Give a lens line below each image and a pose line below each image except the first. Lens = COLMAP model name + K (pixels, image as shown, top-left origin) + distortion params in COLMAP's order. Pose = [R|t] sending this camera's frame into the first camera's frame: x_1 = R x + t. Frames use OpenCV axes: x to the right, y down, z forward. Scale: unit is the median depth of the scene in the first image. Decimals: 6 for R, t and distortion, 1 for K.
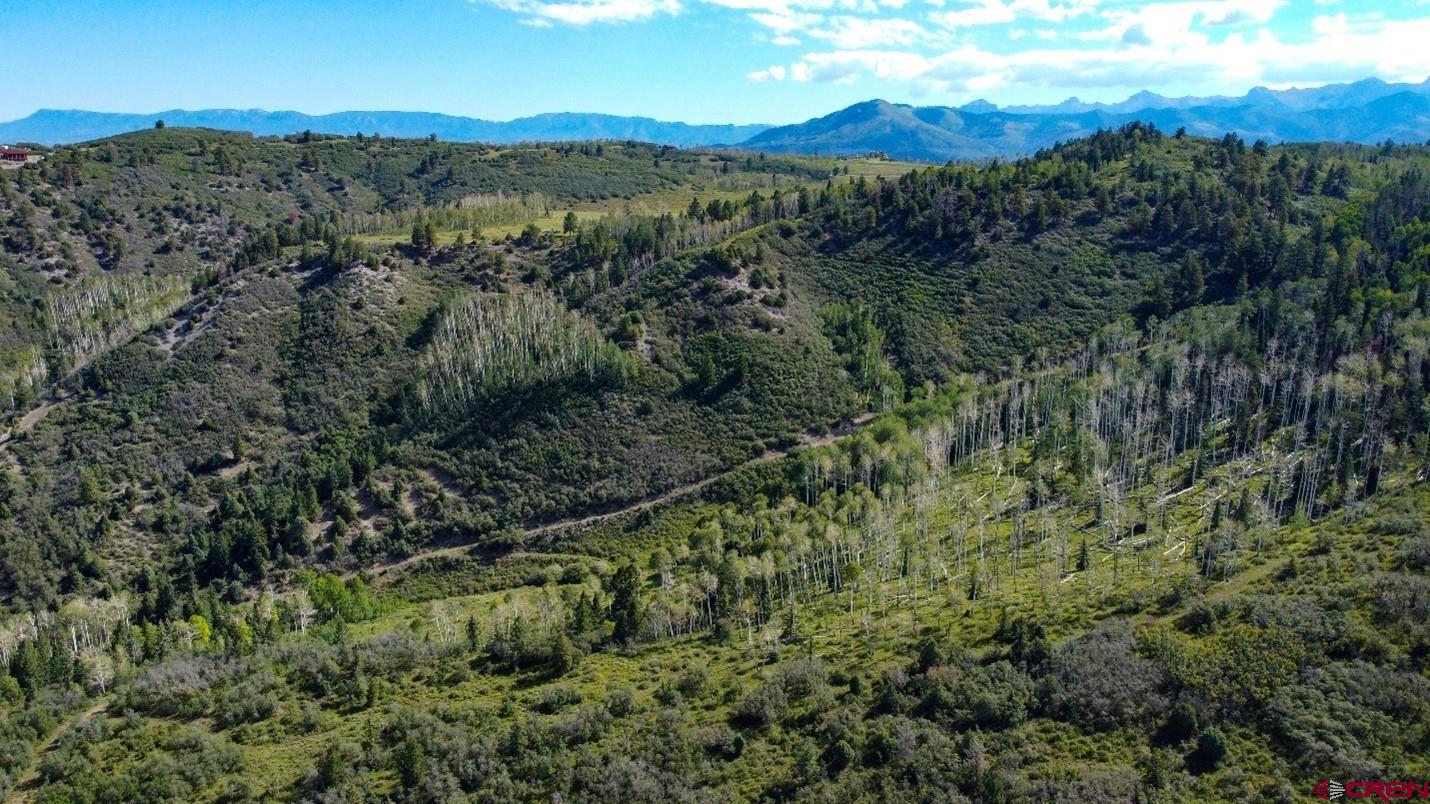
lens RADIAL K [[1101.2, 0, 717.3], [0, 1101.2, 402.7], [0, 0, 1]] dist [0.005921, -0.013703]
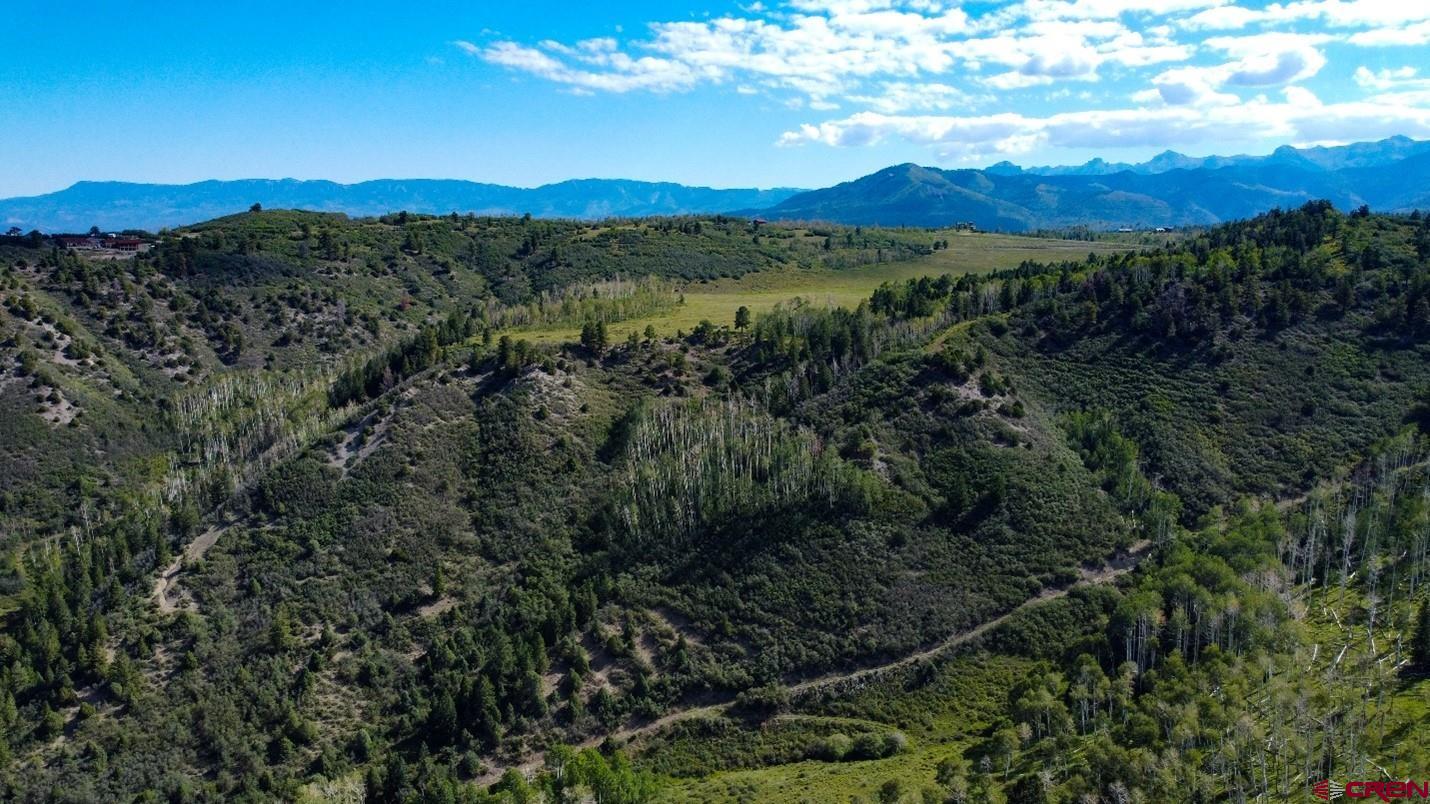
lens RADIAL K [[1101.2, 0, 705.4], [0, 1101.2, 403.4], [0, 0, 1]] dist [0.005921, -0.013703]
pose [[0.999750, -0.006112, -0.021521, -0.172408], [0.004961, 0.998575, -0.053140, -0.049356], [0.021815, 0.053020, 0.998355, 0.088296]]
